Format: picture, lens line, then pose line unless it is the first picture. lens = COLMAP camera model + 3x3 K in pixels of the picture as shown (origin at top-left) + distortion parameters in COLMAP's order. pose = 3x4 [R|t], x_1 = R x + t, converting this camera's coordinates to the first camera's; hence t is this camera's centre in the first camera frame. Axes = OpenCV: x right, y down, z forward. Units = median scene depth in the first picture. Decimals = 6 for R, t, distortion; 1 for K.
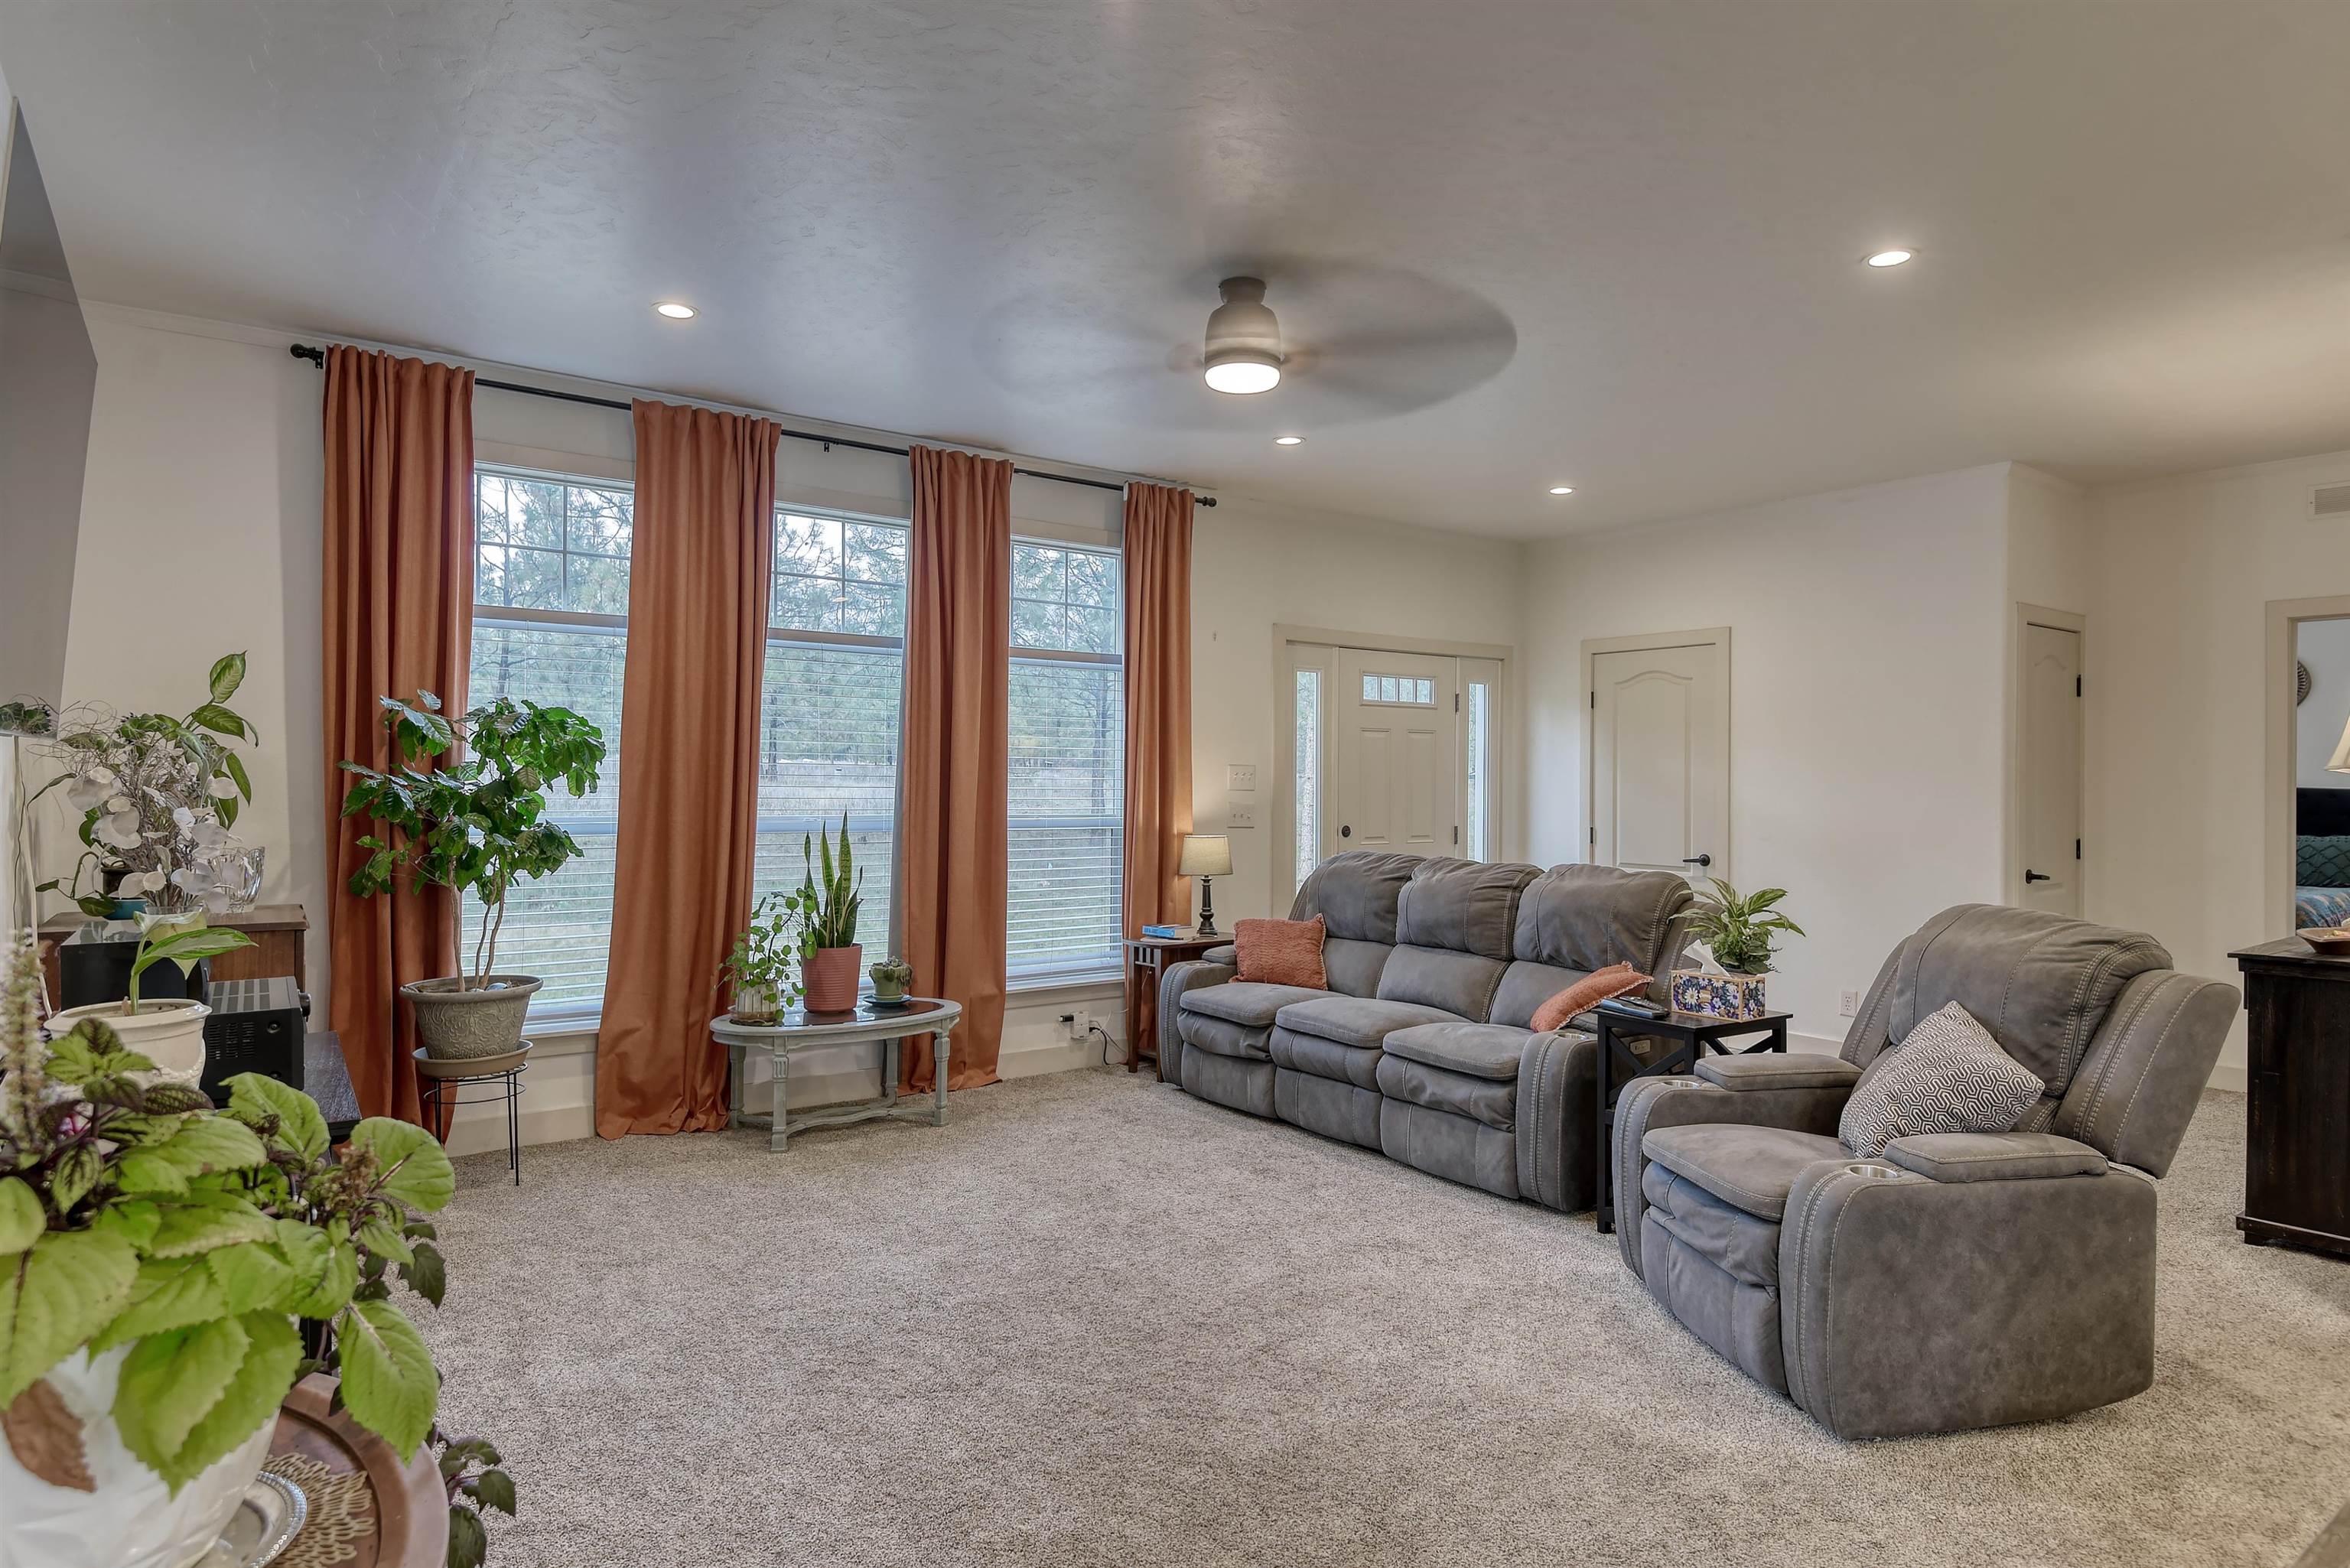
lens RADIAL K [[1321.0, 0, 1207.5], [0, 1321.0, 764.9], [0, 0, 1]] dist [-0.016318, -0.000875]
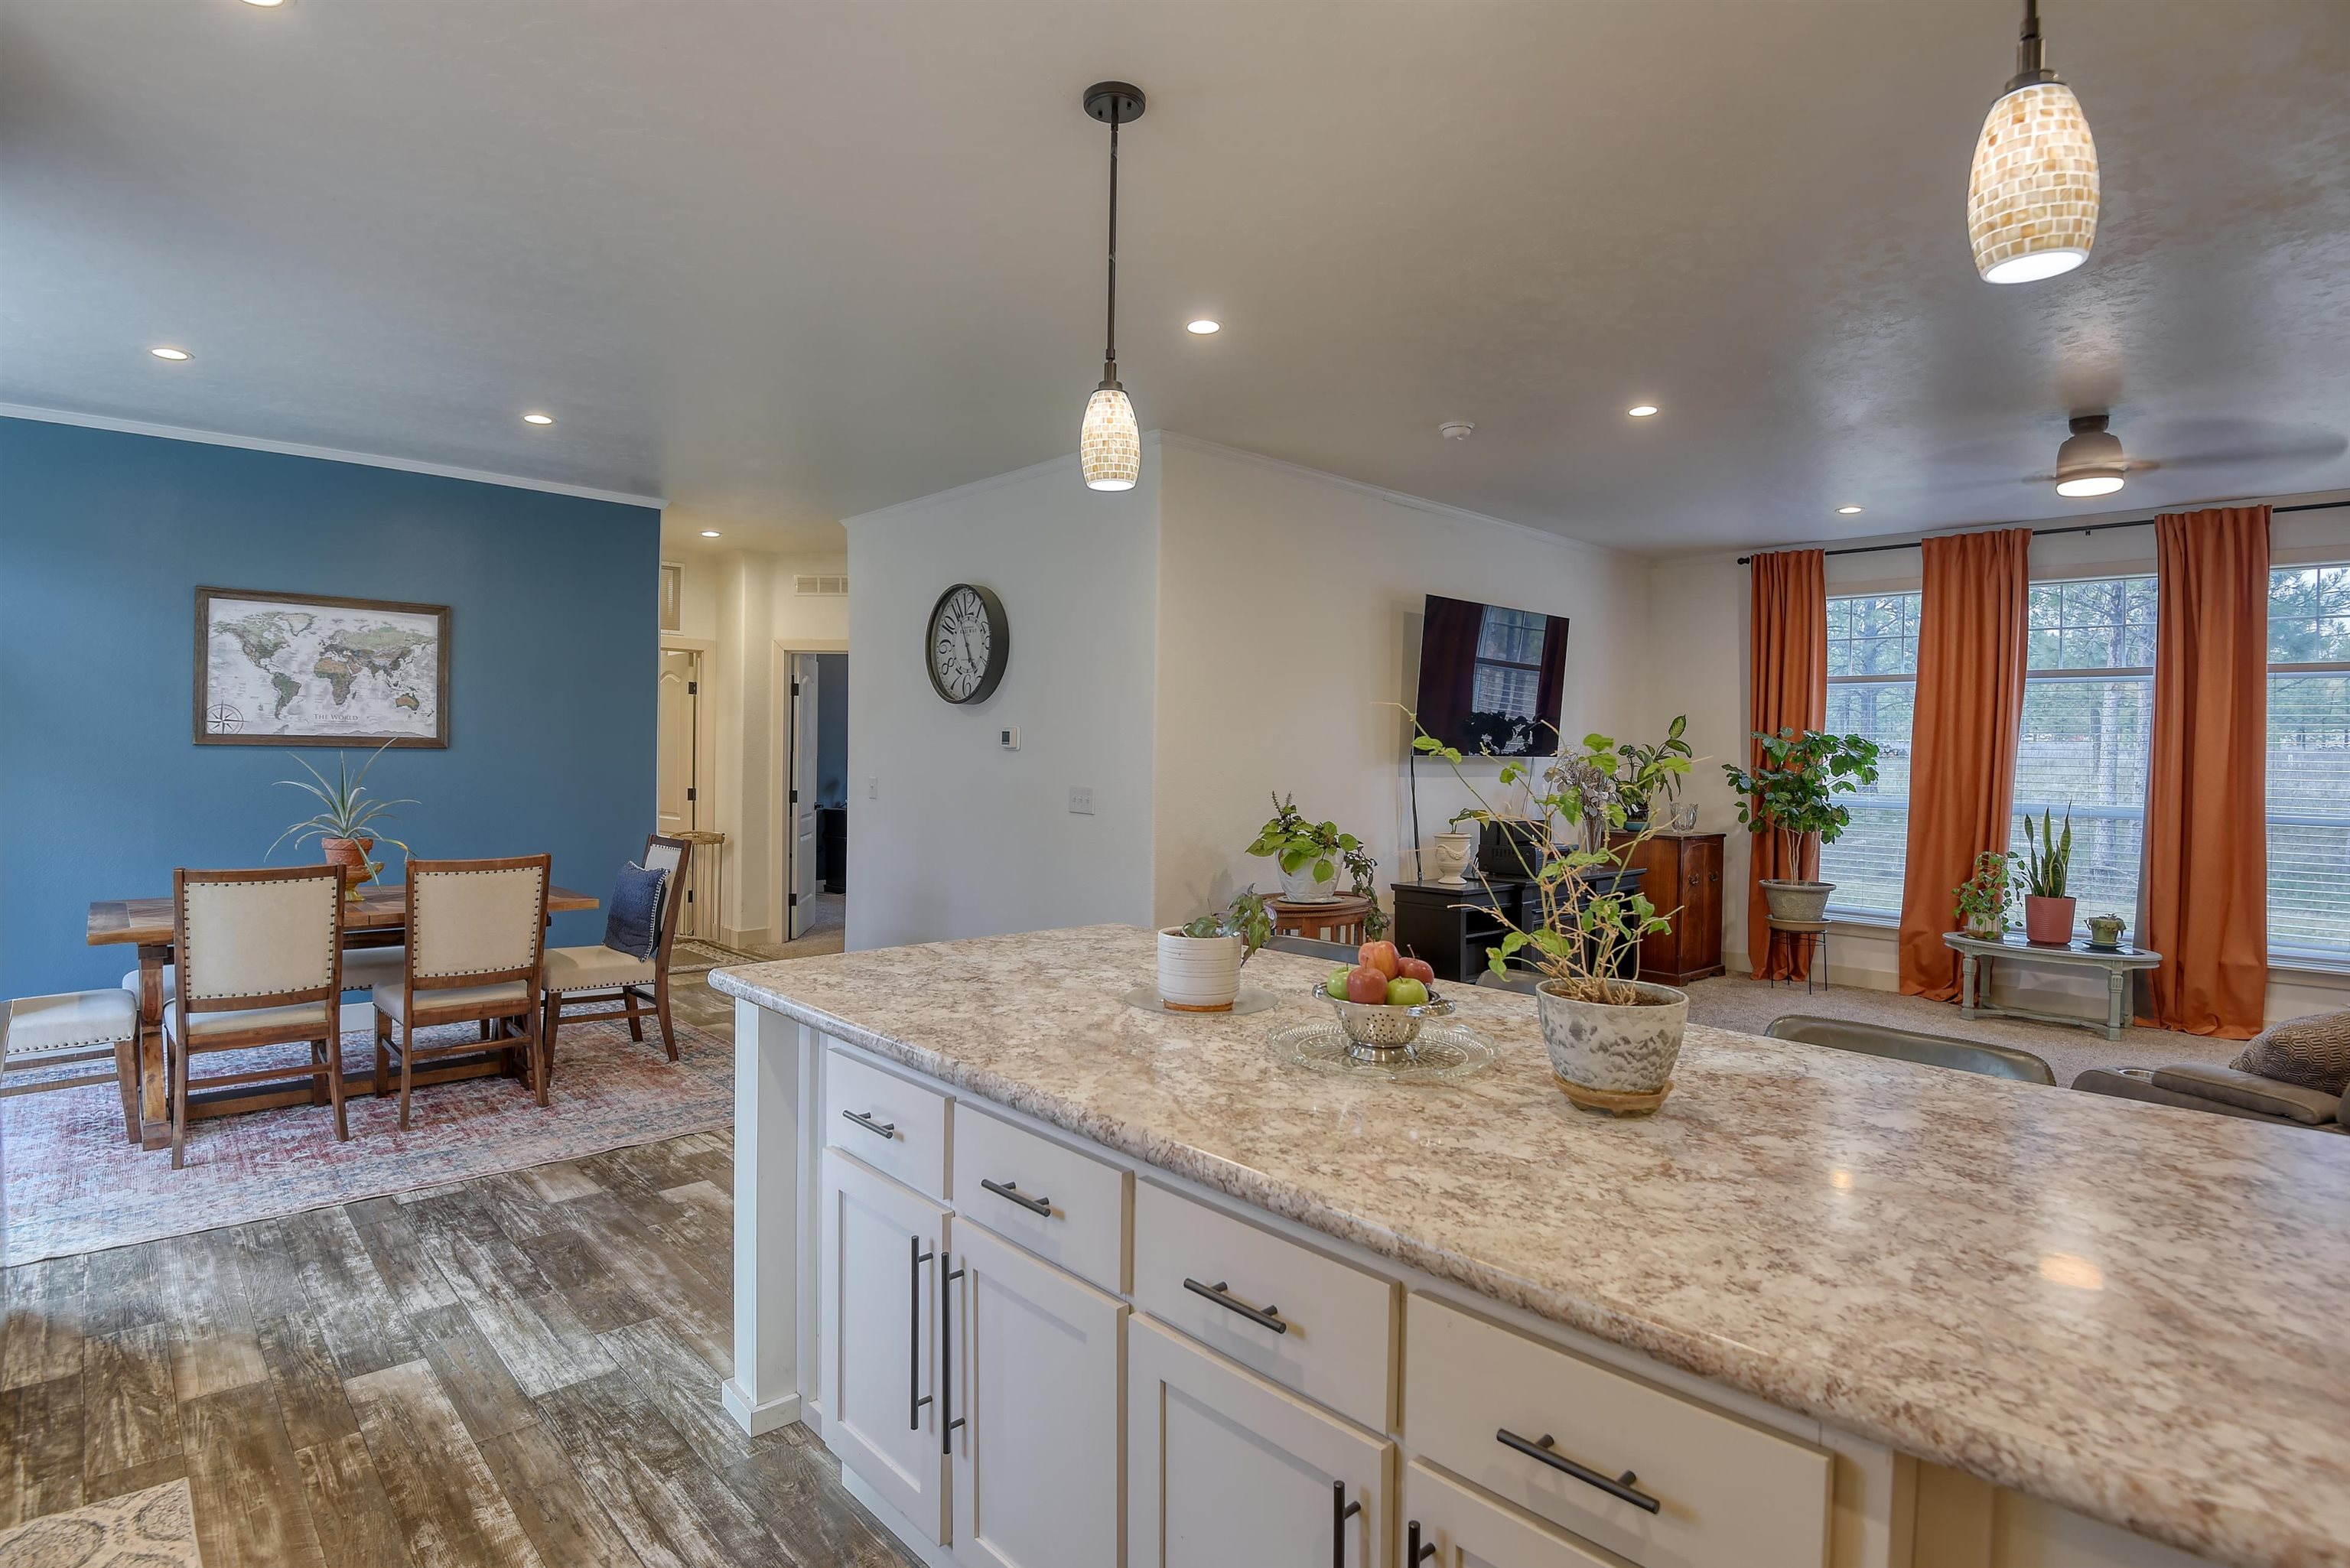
lens RADIAL K [[1178.0, 0, 1156.9], [0, 1178.0, 756.4], [0, 0, 1]] dist [0.000720, -0.020379]
pose [[0.111908, -0.003467, -0.993712, 0.860445], [-0.003786, 0.999985, -0.003915, -0.003275], [0.993711, 0.004200, 0.111894, -0.084592]]
